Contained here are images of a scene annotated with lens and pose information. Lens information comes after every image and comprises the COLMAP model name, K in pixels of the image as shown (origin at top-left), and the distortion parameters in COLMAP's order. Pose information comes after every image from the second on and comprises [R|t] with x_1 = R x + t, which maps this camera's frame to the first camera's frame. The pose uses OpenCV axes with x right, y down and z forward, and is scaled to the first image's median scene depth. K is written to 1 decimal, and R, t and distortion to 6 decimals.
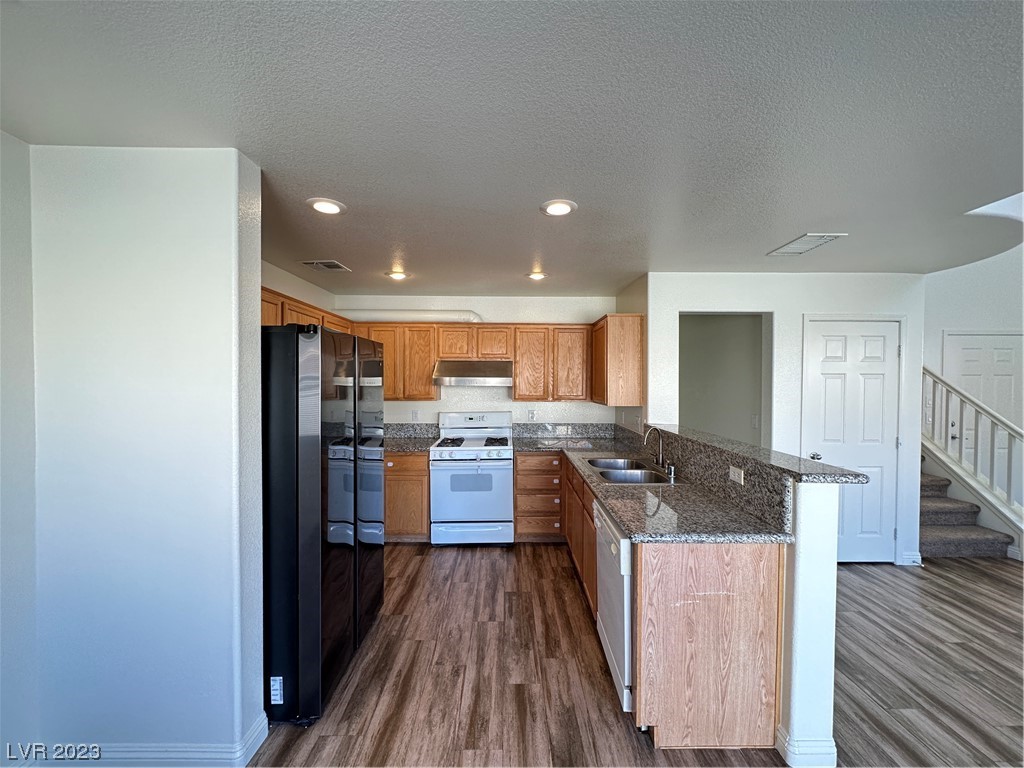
lens RADIAL K [[408.6, 0, 512.9], [0, 408.6, 383.4], [0, 0, 1]] dist [-0.001071, 0.000633]
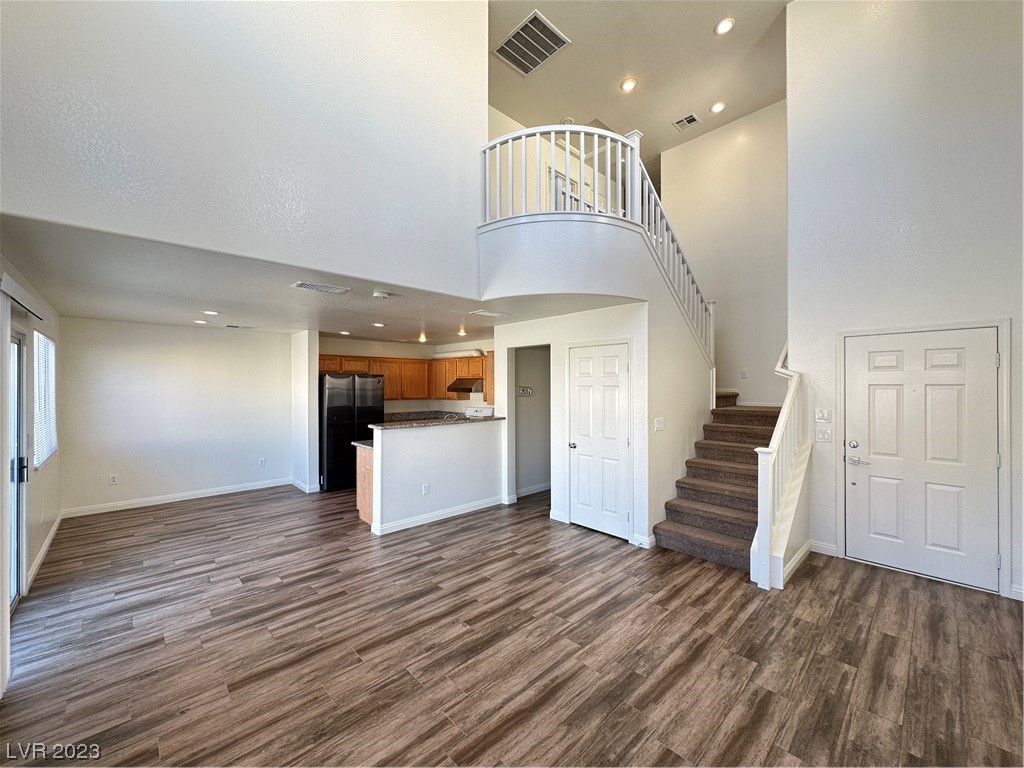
lens RADIAL K [[408.6, 0, 514.2], [0, 408.6, 382.1], [0, 0, 1]] dist [-0.001071, 0.000633]
pose [[0.679794, -0.006016, -0.733378, 1.696004], [-0.003435, 0.999929, -0.011386, -0.020688], [0.733395, 0.010259, 0.679726, -0.090641]]
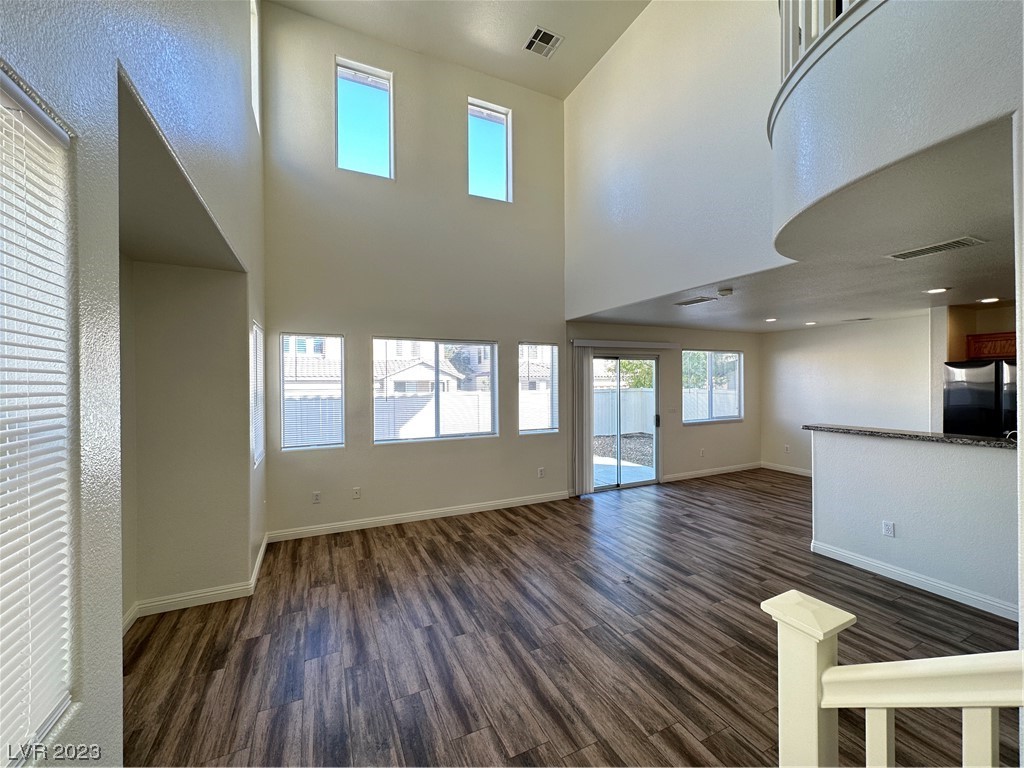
lens RADIAL K [[408.6, 0, 507.7], [0, 408.6, 383.5], [0, 0, 1]] dist [-0.001071, 0.000633]
pose [[-0.913146, 0.007683, -0.407560, 1.671510], [0.004164, 0.999946, 0.009520, -0.023553], [0.407612, 0.006996, -0.913129, 1.217779]]
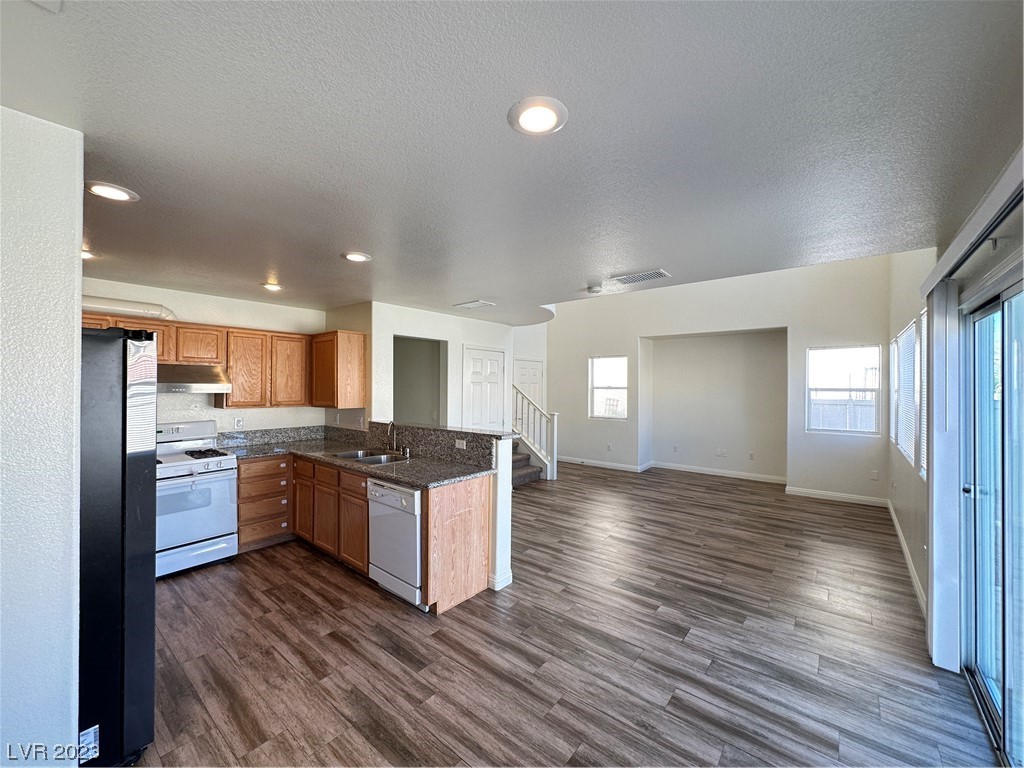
lens RADIAL K [[408.6, 0, 511.4], [0, 408.6, 383.3], [0, 0, 1]] dist [-0.001071, 0.000633]
pose [[0.645179, 0.004323, 0.764019, -0.368550], [0.004739, 0.999942, -0.009660, -0.003646], [-0.764017, 0.009853, 0.645121, -0.144391]]
